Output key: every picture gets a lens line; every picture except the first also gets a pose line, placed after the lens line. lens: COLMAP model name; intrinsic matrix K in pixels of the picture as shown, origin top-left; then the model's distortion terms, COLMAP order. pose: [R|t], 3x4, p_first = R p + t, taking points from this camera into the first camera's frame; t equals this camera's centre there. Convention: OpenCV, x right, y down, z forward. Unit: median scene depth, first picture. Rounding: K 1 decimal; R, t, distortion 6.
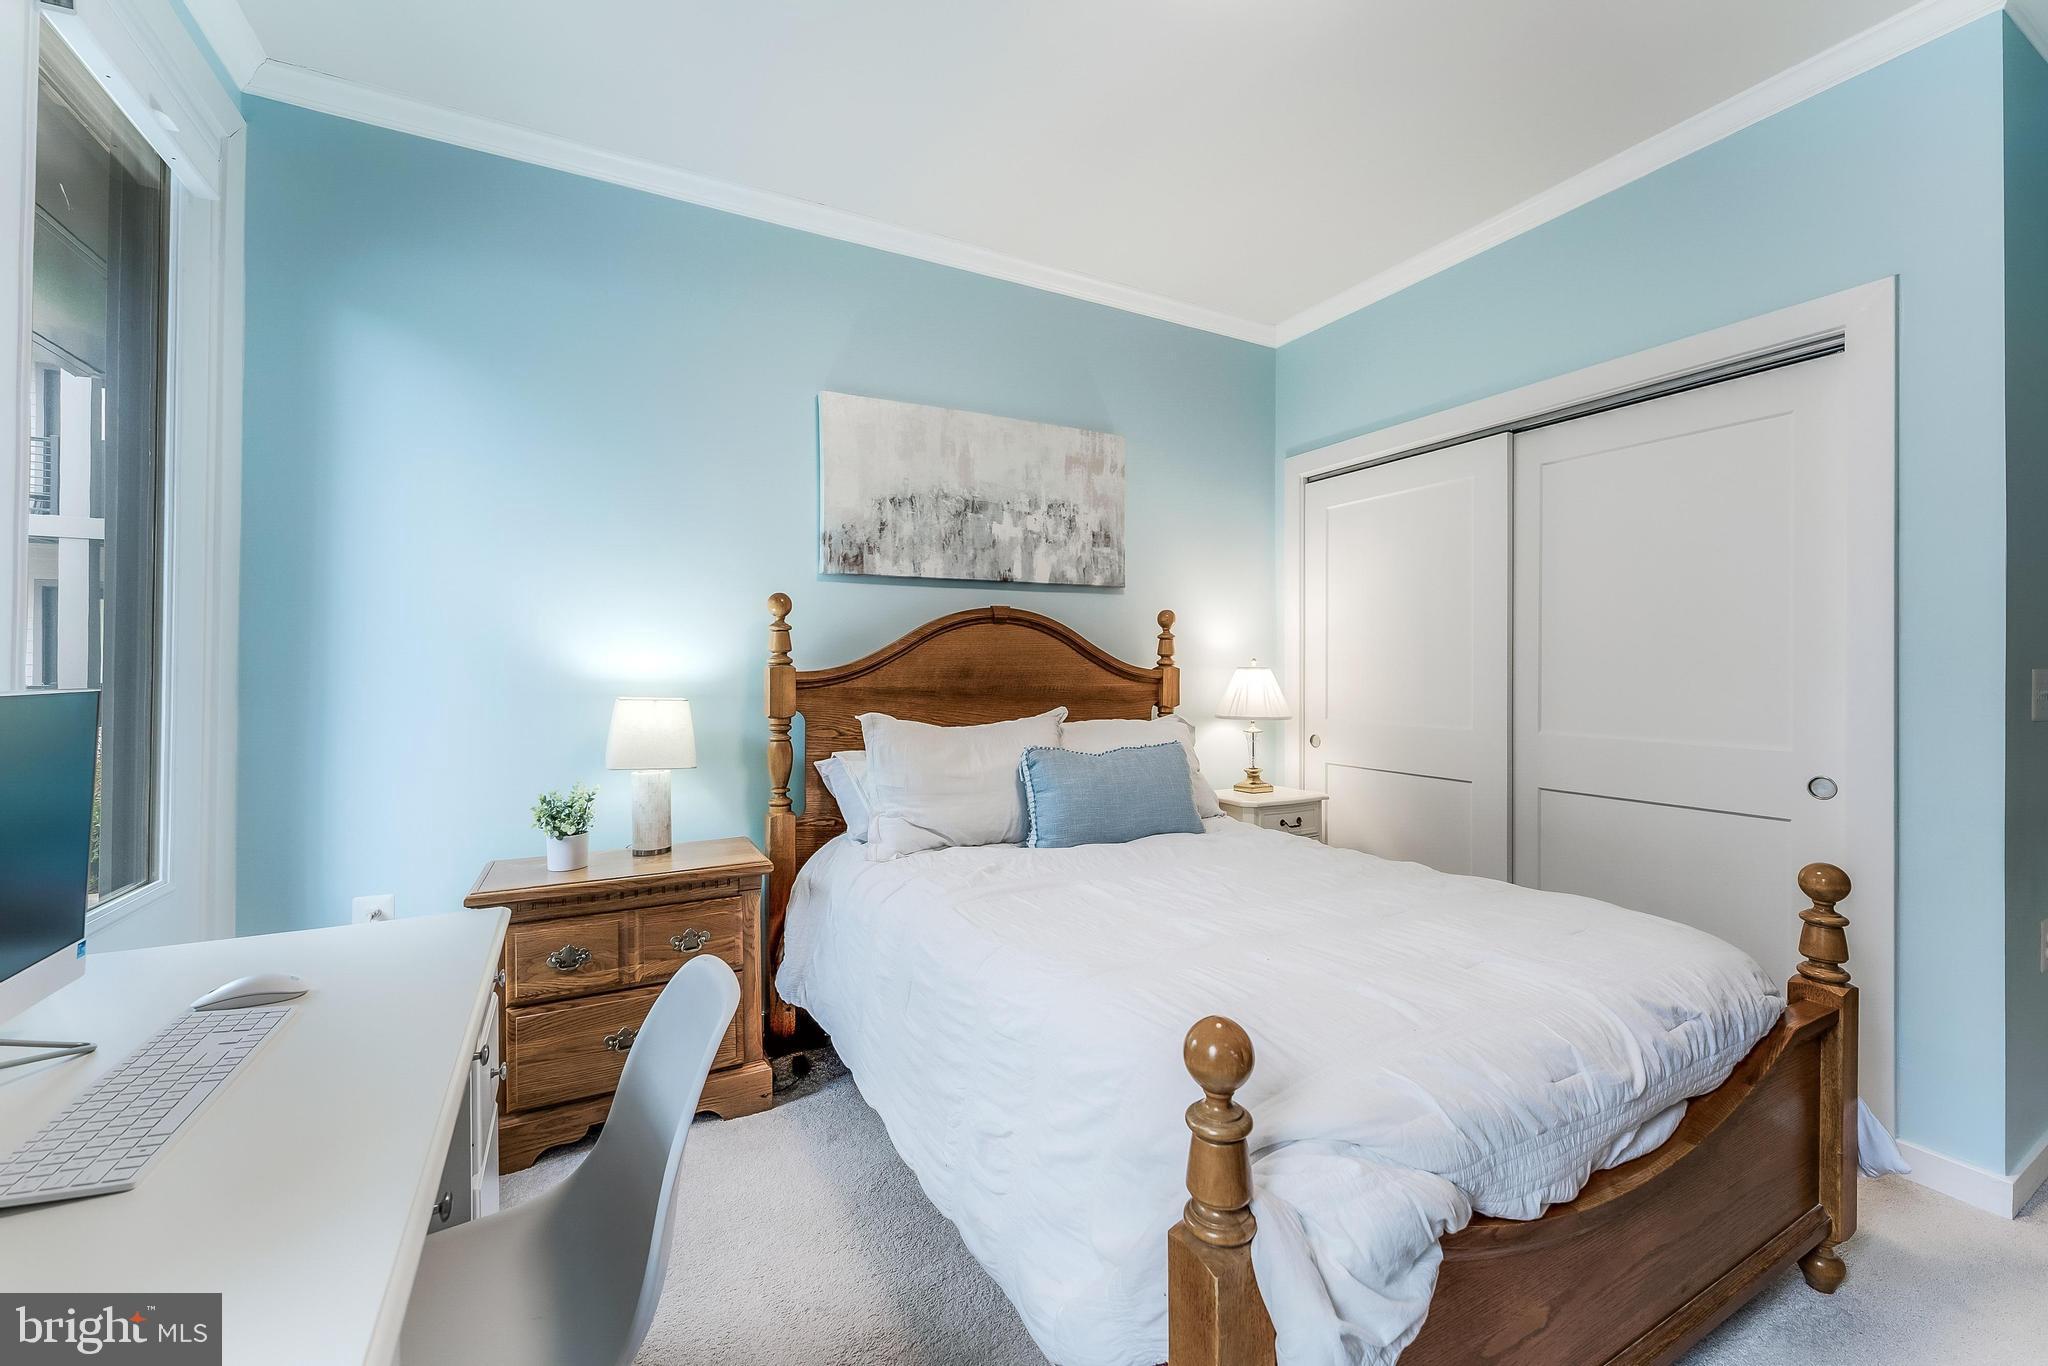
lens RADIAL K [[845.1, 0, 1024.8], [0, 845.1, 674.1], [0, 0, 1]] dist [0.000912, -0.001354]
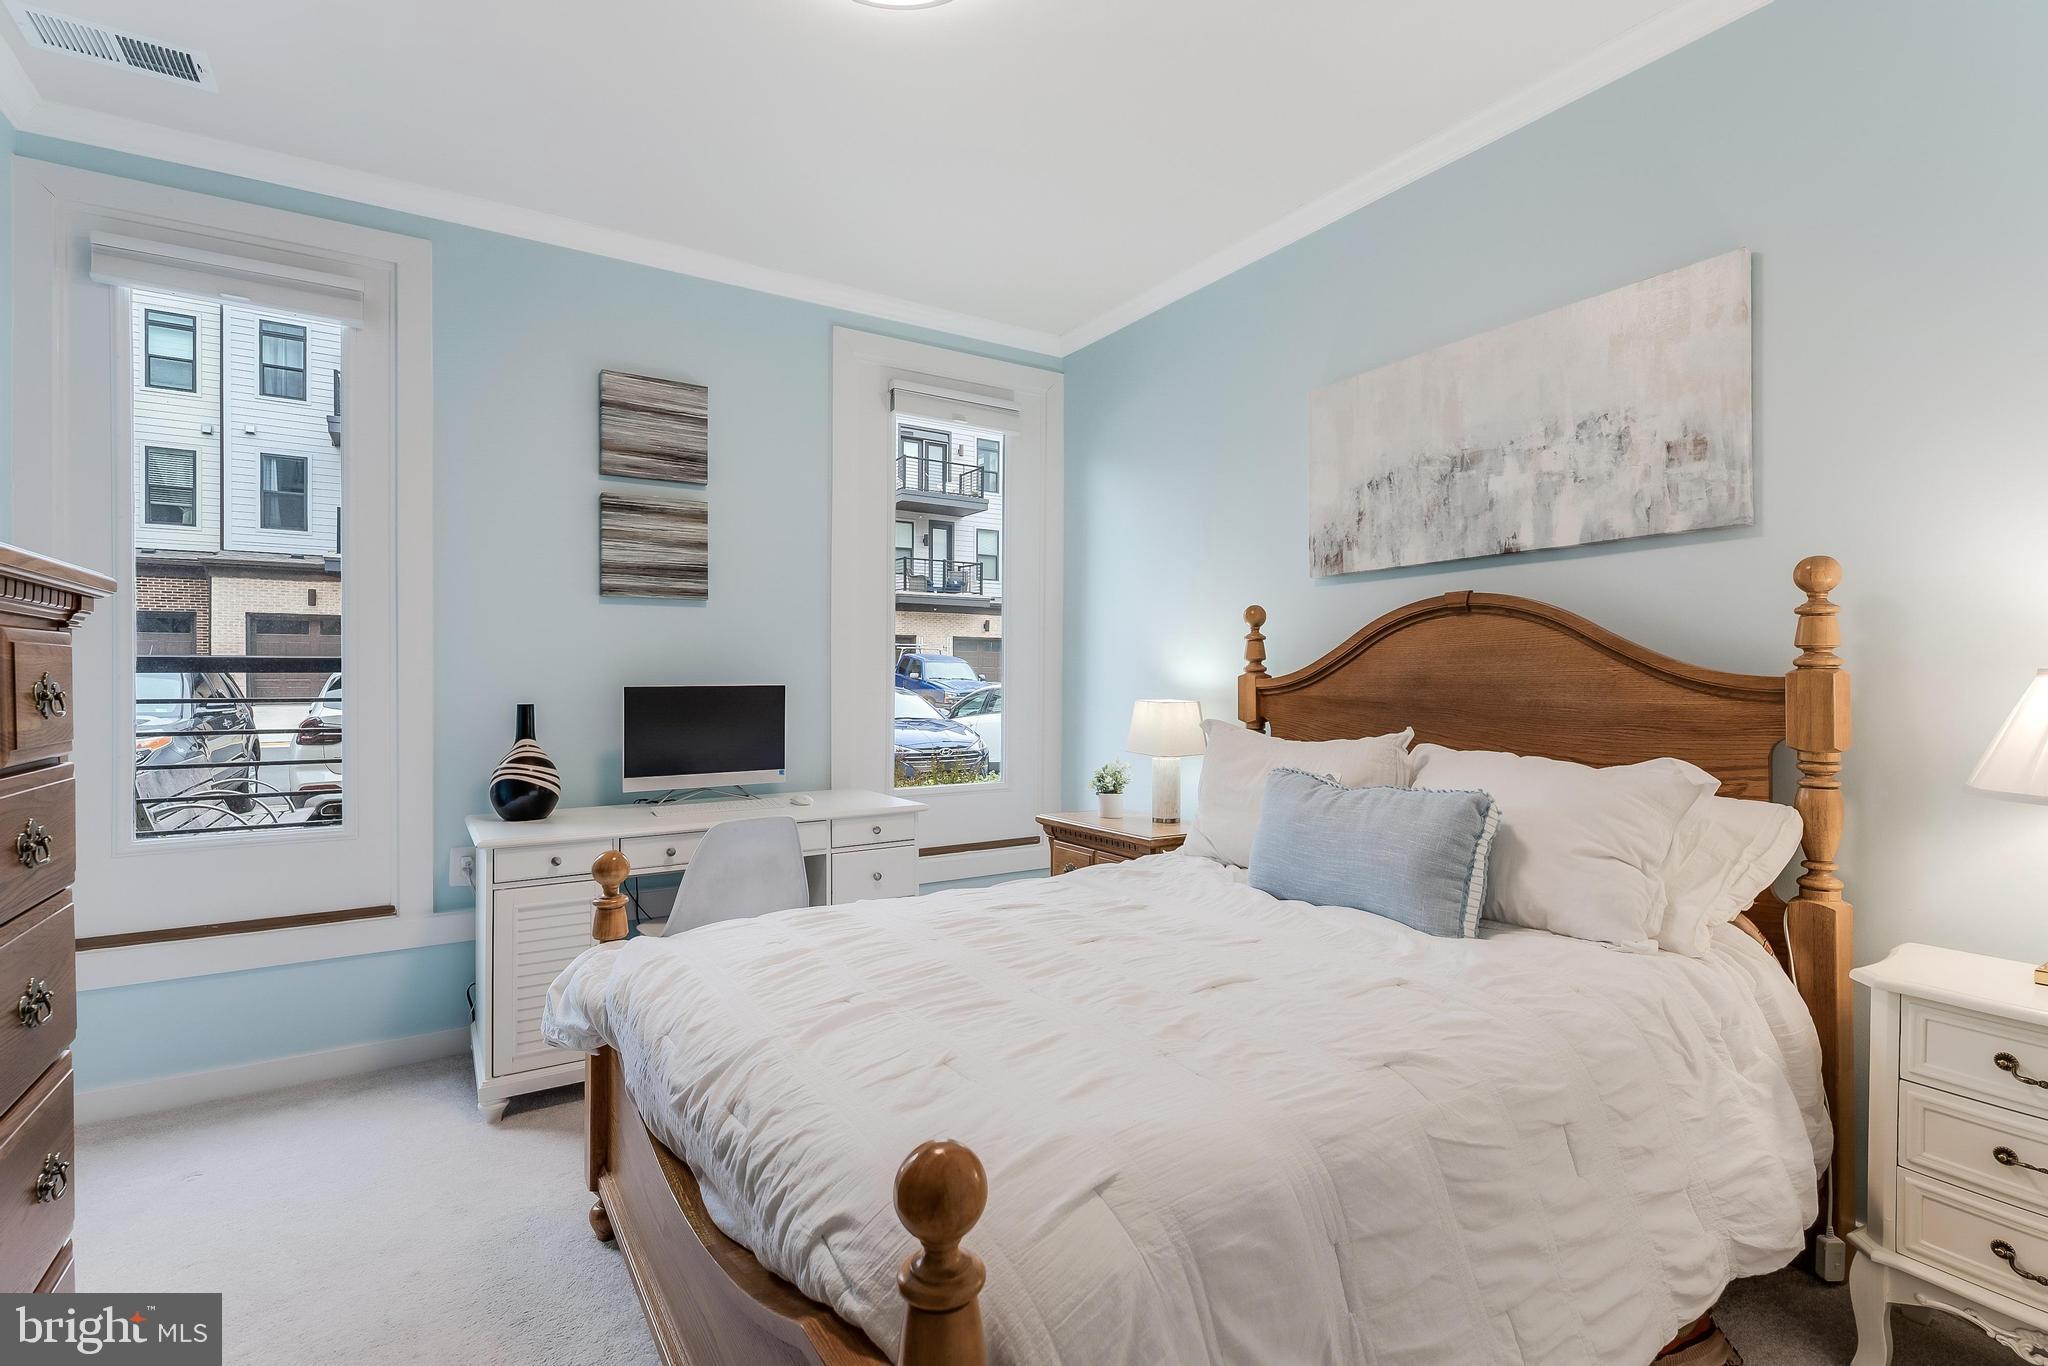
lens RADIAL K [[980.4, 0, 1023.9], [0, 980.4, 671.7], [0, 0, 1]] dist [0.001744, -0.000261]
pose [[0.055131, -0.004077, -0.998471, 0.794742], [0.003758, 0.999985, -0.003876, -0.007602], [0.998472, -0.003539, 0.055145, 0.549796]]
